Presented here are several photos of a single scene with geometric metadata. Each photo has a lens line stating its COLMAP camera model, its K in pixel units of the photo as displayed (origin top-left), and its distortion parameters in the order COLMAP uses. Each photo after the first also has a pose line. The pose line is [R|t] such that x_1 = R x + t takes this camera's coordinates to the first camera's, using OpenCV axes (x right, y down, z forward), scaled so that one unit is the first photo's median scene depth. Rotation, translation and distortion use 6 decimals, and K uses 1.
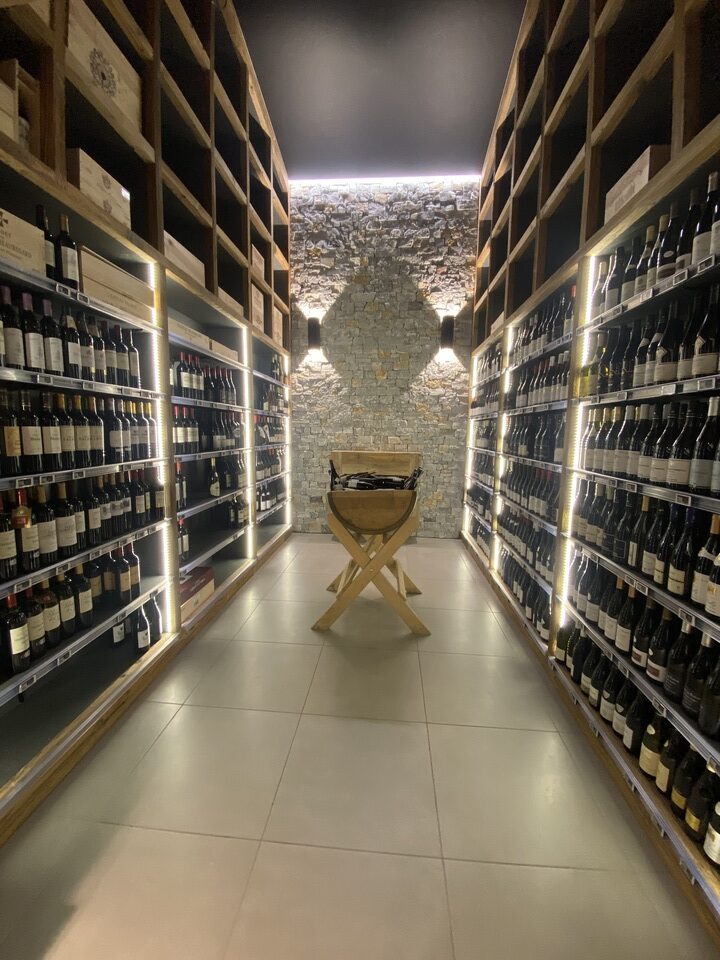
lens RADIAL K [[381.5, 0, 356.5], [0, 381.5, 475.6], [0, 0, 1]] dist [0.002614, 0.000043]
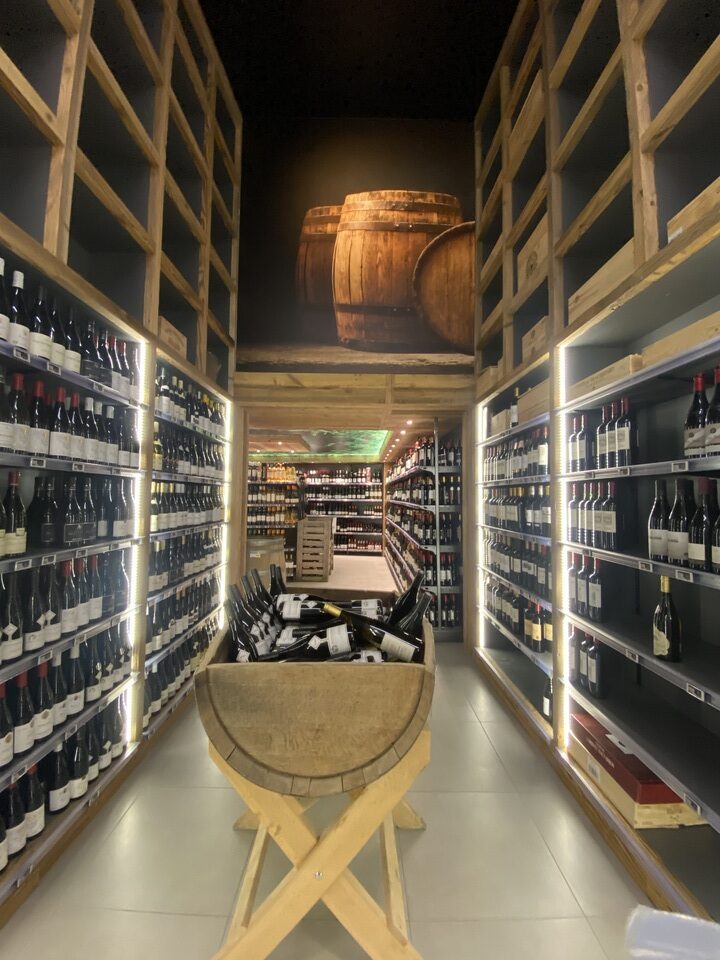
lens RADIAL K [[381.5, 0, 356.5], [0, 381.5, 475.6], [0, 0, 1]] dist [0.002614, 0.000043]
pose [[0.999696, -0.002206, 0.024561, 0.050947], [0.006940, 0.980899, -0.194394, -0.066404], [-0.023663, 0.194505, 0.980616, 0.545033]]
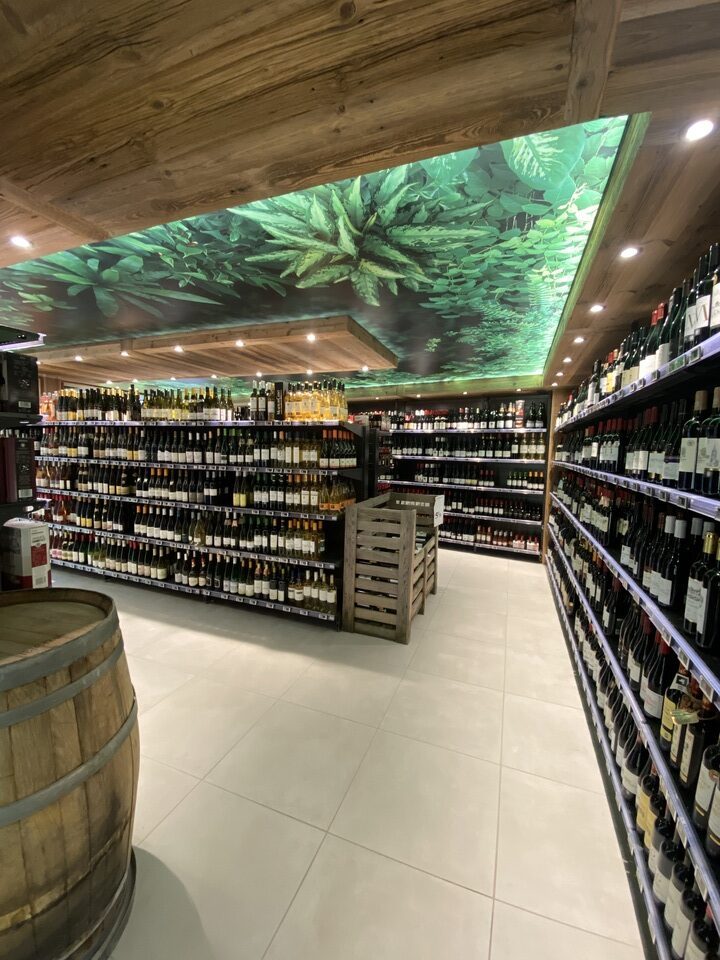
lens RADIAL K [[381.5, 0, 356.5], [0, 381.5, 475.6], [0, 0, 1]] dist [0.002614, 0.000043]
pose [[0.936959, 0.030689, -0.348089, 0.081793], [-0.057314, 0.996142, -0.066450, -0.126967], [0.344707, 0.082211, 0.935103, 0.949698]]
